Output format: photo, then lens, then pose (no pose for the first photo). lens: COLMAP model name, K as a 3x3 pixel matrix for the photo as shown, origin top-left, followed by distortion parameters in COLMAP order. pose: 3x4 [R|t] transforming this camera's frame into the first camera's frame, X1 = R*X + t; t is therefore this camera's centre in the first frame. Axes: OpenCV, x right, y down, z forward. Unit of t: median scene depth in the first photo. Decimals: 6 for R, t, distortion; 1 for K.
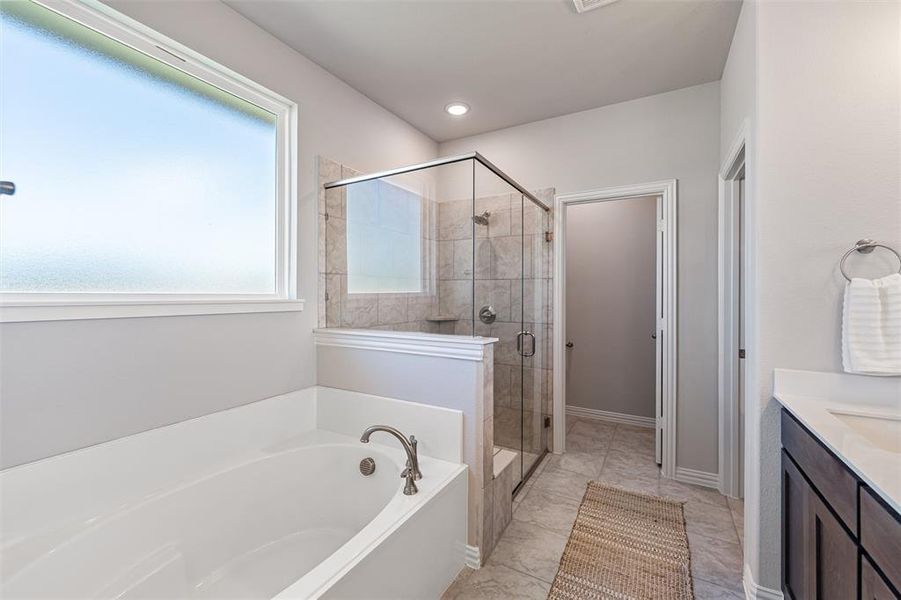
lens RADIAL K [[368.8, 0, 450.5], [0, 368.8, 292.1], [0, 0, 1]] dist [-0.000315, -0.000199]
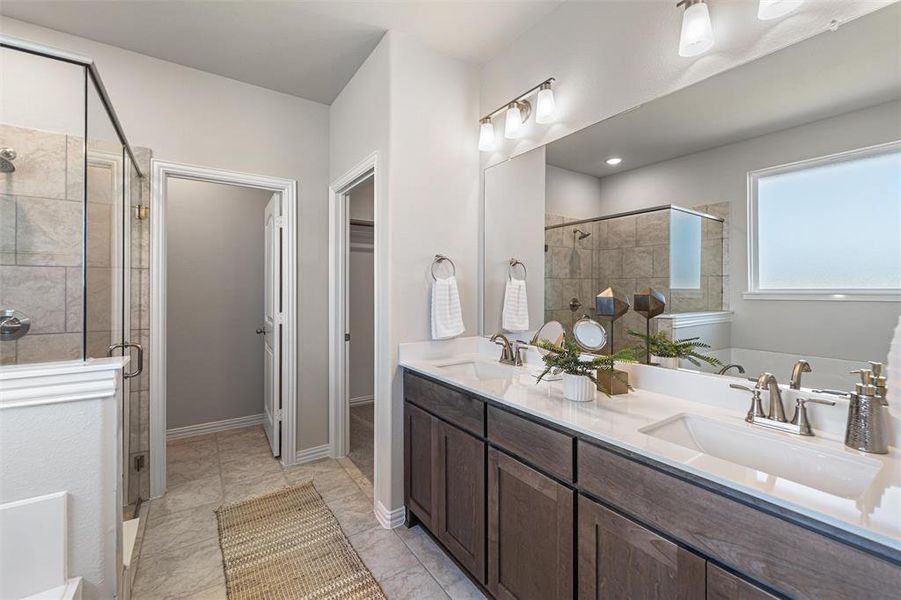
lens RADIAL K [[370.2, 0, 451.8], [0, 370.2, 286.1], [0, 0, 1]] dist [0.000767, -0.000198]
pose [[0.451438, 0.003529, 0.892295, -0.148451], [-0.002081, 0.999994, -0.002902, -0.000526], [-0.892300, -0.000547, 0.451443, 0.130851]]
